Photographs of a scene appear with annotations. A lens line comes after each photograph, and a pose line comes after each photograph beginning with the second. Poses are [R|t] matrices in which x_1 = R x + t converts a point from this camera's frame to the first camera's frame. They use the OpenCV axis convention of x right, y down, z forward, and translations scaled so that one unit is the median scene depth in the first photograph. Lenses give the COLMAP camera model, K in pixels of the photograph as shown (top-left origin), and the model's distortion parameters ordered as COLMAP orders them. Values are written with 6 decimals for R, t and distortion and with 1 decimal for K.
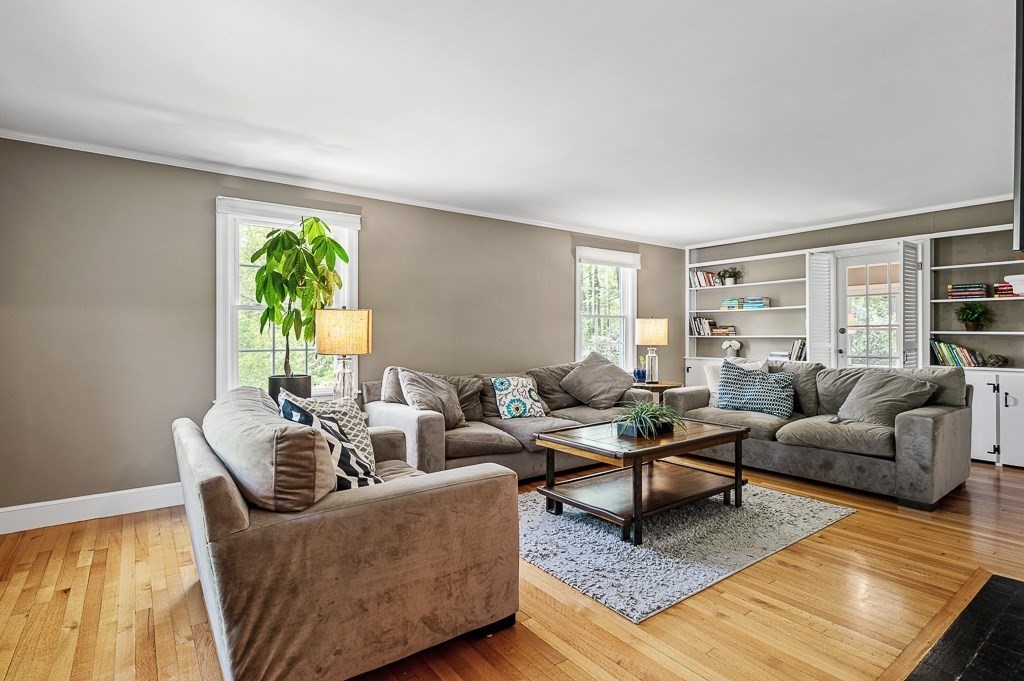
lens RADIAL K [[510.1, 0, 514.1], [0, 510.1, 334.5], [0, 0, 1]] dist [-0.000648, -0.000286]
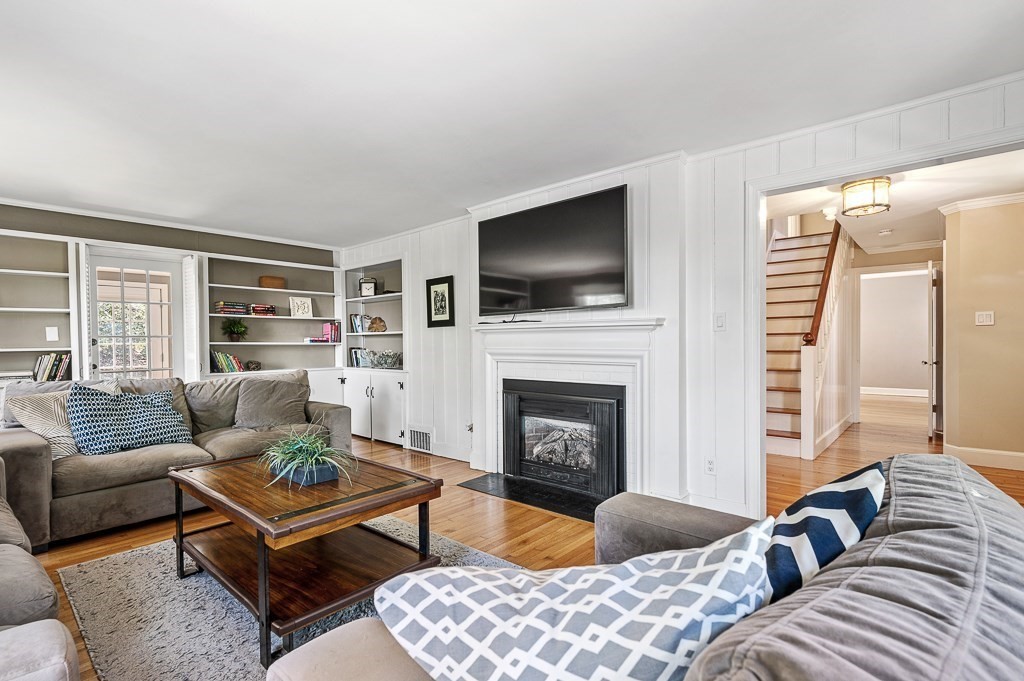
lens RADIAL K [[481.1, 0, 515.1], [0, 481.1, 338.7], [0, 0, 1]] dist [0.001042, 0.000085]
pose [[-0.202060, 0.007464, 0.979345, -0.282326], [0.009000, 0.999943, -0.005764, -0.001721], [-0.979332, 0.007649, -0.202116, 0.487778]]
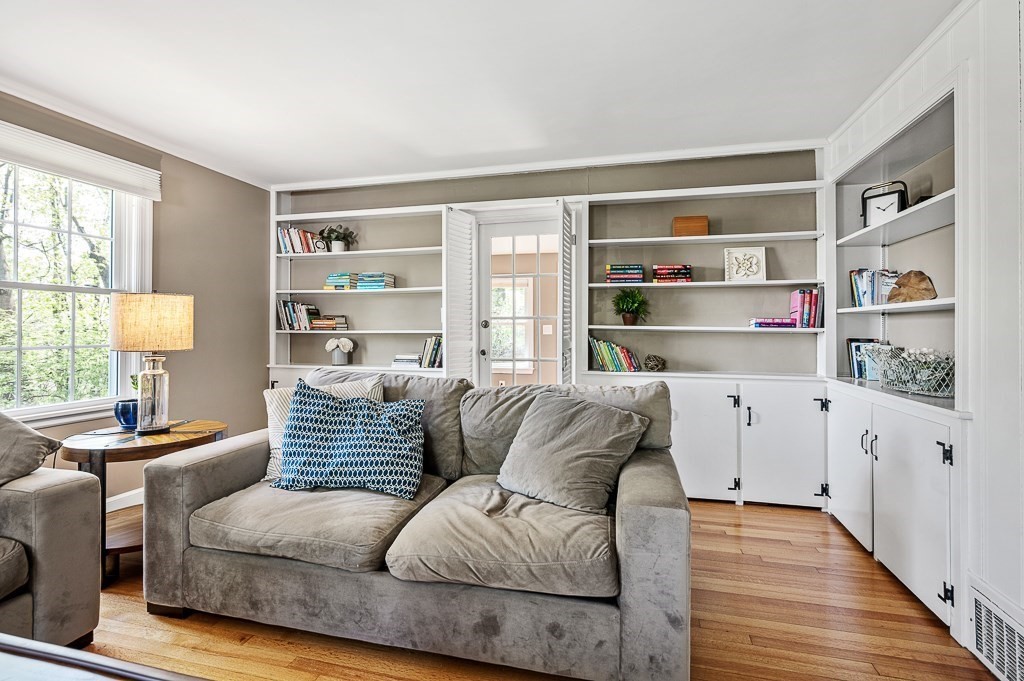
lens RADIAL K [[485.0, 0, 513.7], [0, 485.0, 329.9], [0, 0, 1]] dist [0.000613, -0.000137]
pose [[0.779744, 0.002545, 0.626093, 0.247247], [-0.003806, 0.999993, 0.000676, 0.000308], [-0.626087, -0.002910, 0.779748, 0.444523]]
